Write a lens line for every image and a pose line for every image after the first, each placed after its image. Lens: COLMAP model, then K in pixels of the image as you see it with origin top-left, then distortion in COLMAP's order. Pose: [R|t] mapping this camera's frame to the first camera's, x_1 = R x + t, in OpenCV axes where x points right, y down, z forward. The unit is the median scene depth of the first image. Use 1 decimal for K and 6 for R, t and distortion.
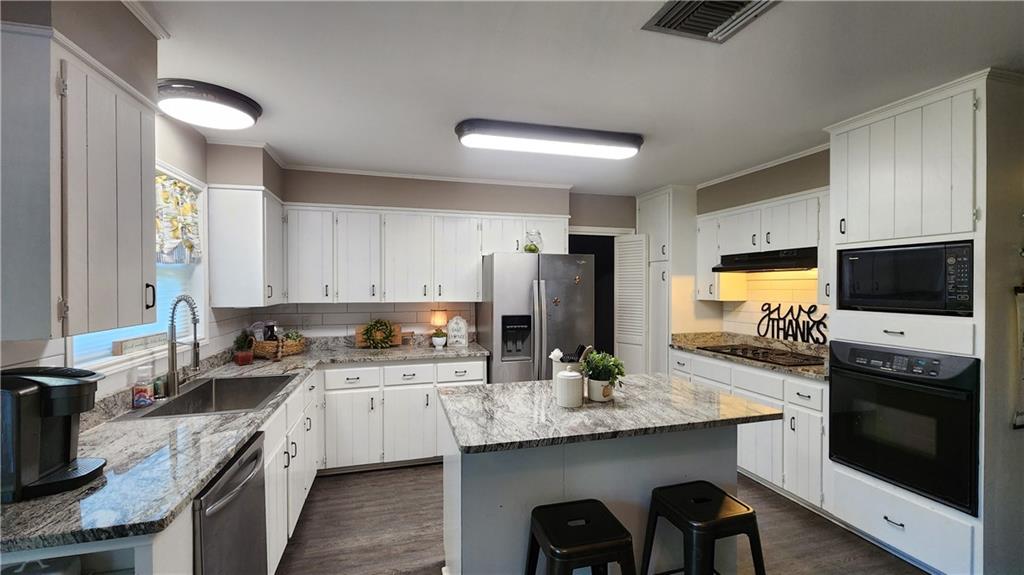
lens RADIAL K [[425.3, 0, 512.0], [0, 425.3, 287.5], [0, 0, 1]] dist [-0.002063, -0.005526]
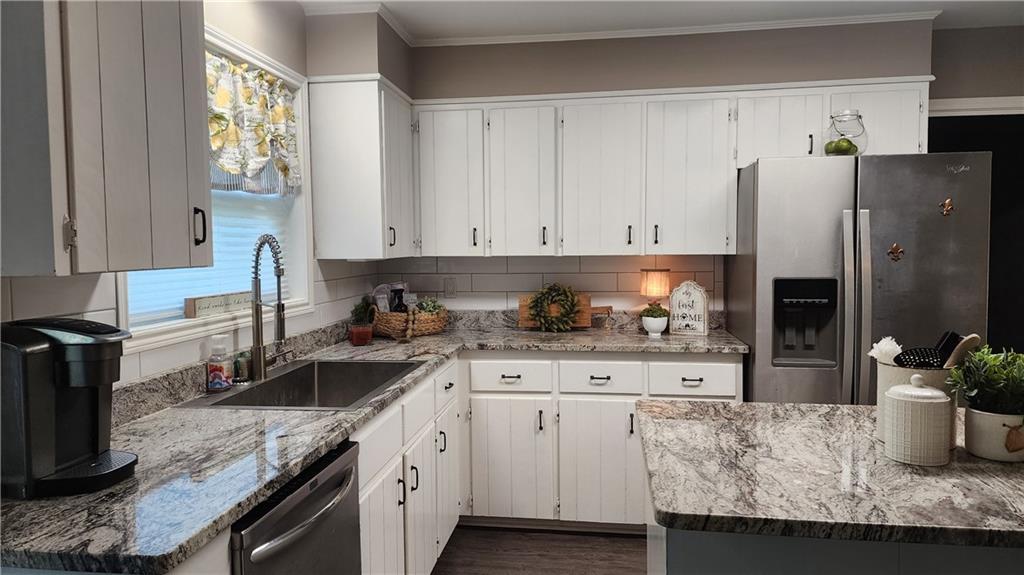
lens RADIAL K [[669.2, 0, 512.0], [0, 669.2, 287.5], [0, 0, 1]] dist [0.060611, -0.063684]
pose [[0.911121, 0.012824, -0.411940, 0.035460], [0.006347, 0.998961, 0.045137, 0.053129], [0.412091, -0.043740, 0.910092, 0.157791]]
